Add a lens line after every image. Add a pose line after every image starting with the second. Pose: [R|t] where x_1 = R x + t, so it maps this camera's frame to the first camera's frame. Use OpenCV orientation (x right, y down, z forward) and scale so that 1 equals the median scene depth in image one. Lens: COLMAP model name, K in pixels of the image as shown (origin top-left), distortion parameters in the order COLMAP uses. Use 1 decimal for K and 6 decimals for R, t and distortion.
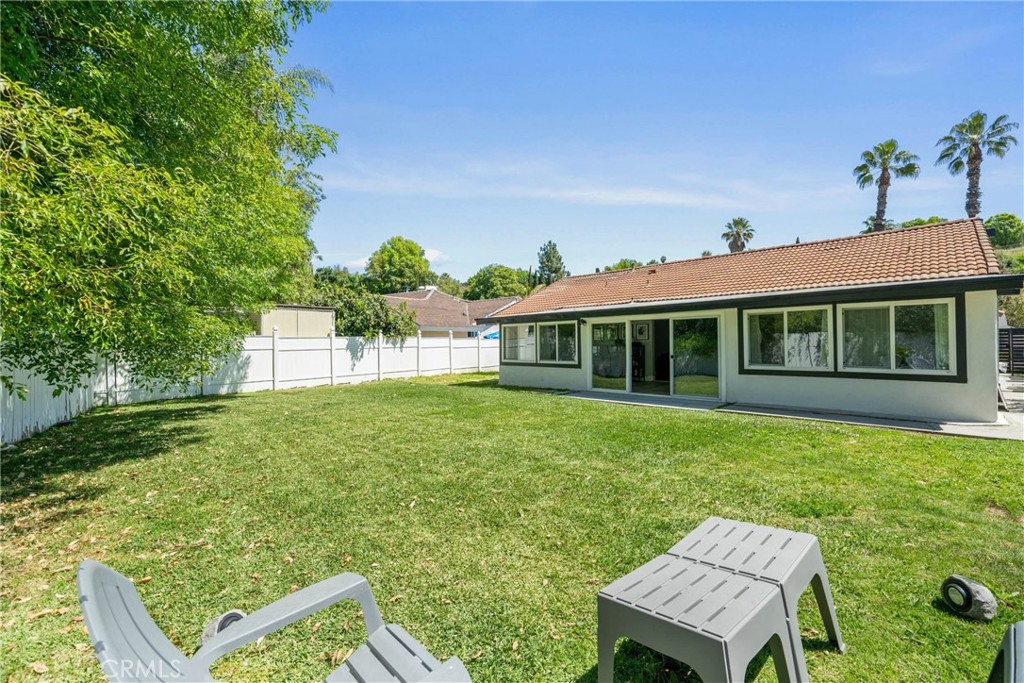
lens RADIAL K [[430.4, 0, 512.0], [0, 430.4, 341.5], [0, 0, 1]] dist [-0.000457, -0.000201]
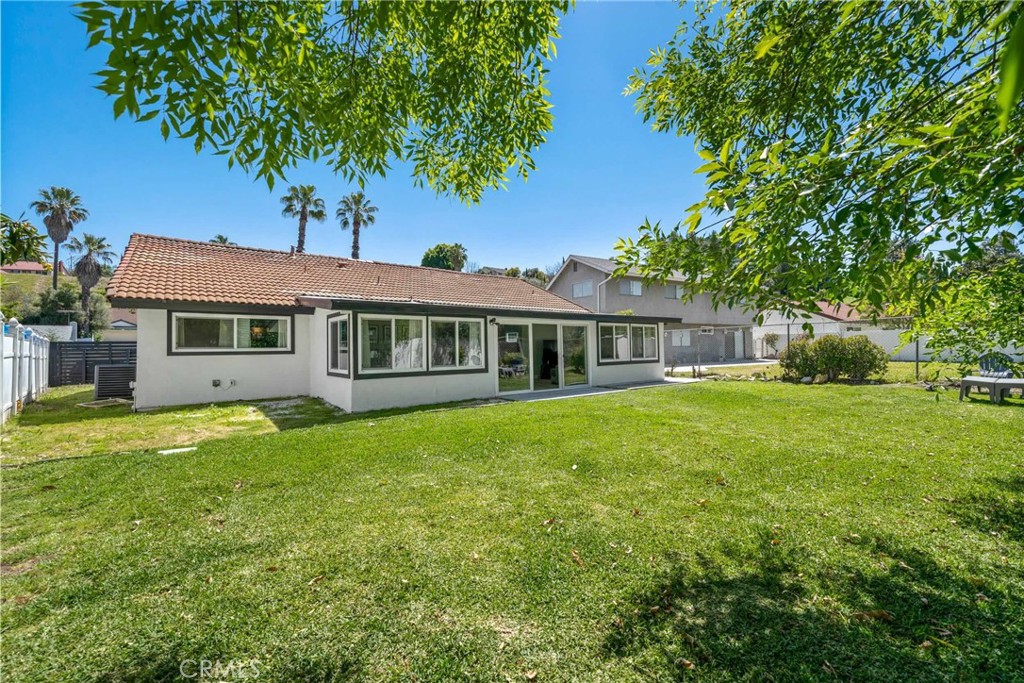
lens RADIAL K [[430.4, 0, 512.0], [0, 430.4, 341.5], [0, 0, 1]] dist [-0.000457, -0.000201]
pose [[0.129928, 0.022786, 0.991262, -0.543447], [0.005788, 0.999701, -0.023739, 0.014299], [-0.991506, 0.008822, 0.129758, 0.622632]]
